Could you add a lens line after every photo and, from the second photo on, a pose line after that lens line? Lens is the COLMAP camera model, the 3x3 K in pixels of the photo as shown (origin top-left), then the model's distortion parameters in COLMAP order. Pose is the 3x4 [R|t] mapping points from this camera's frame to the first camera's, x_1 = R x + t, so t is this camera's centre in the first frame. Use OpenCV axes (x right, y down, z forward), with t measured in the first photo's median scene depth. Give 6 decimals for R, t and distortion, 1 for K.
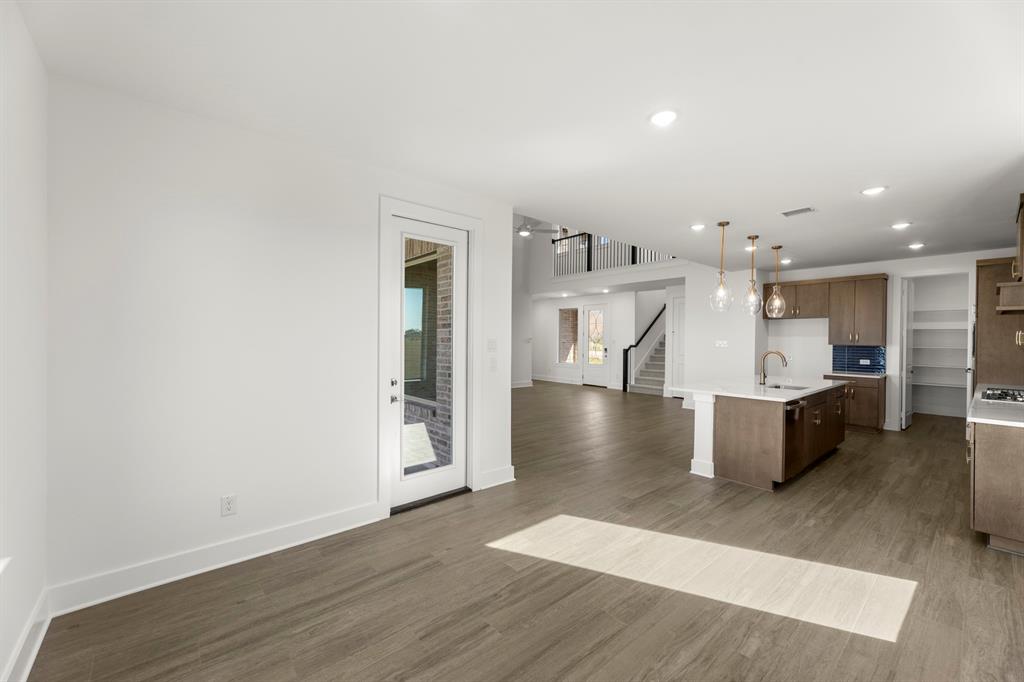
lens RADIAL K [[406.0, 0, 504.7], [0, 406.0, 342.7], [0, 0, 1]] dist [-0.000777, -0.000112]
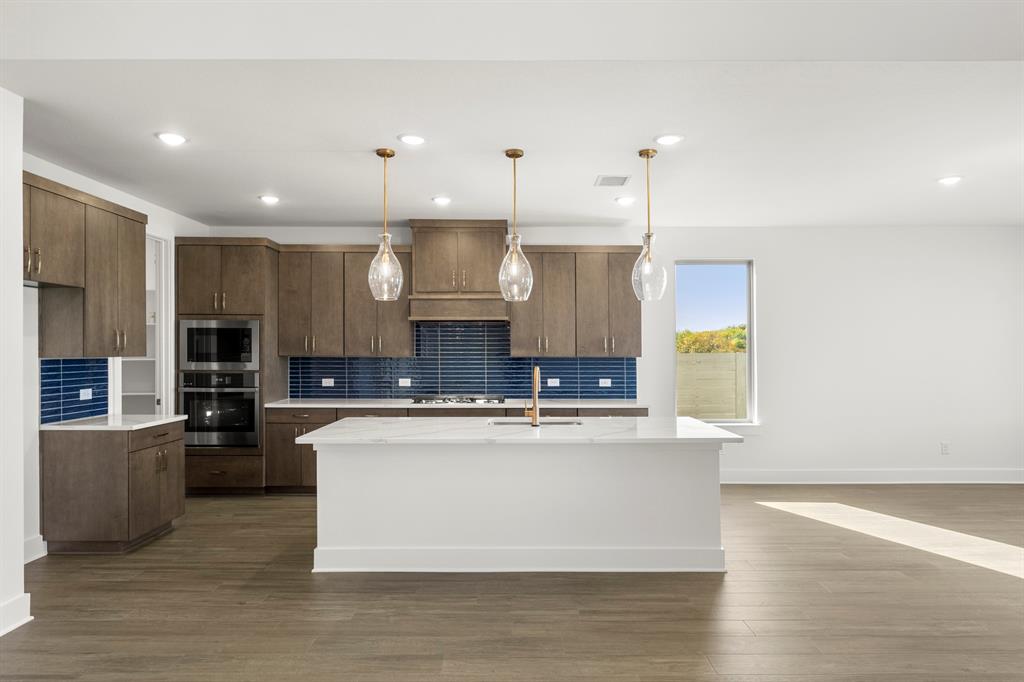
lens RADIAL K [[607.5, 0, 512.0], [0, 607.5, 343.0], [0, 0, 1]] dist [0.001839, 0.001615]
pose [[-0.773347, -0.002534, 0.633978, 0.056185], [-0.001800, 0.999997, 0.001801, -0.007708], [-0.633981, 0.000251, -0.773349, 0.787413]]
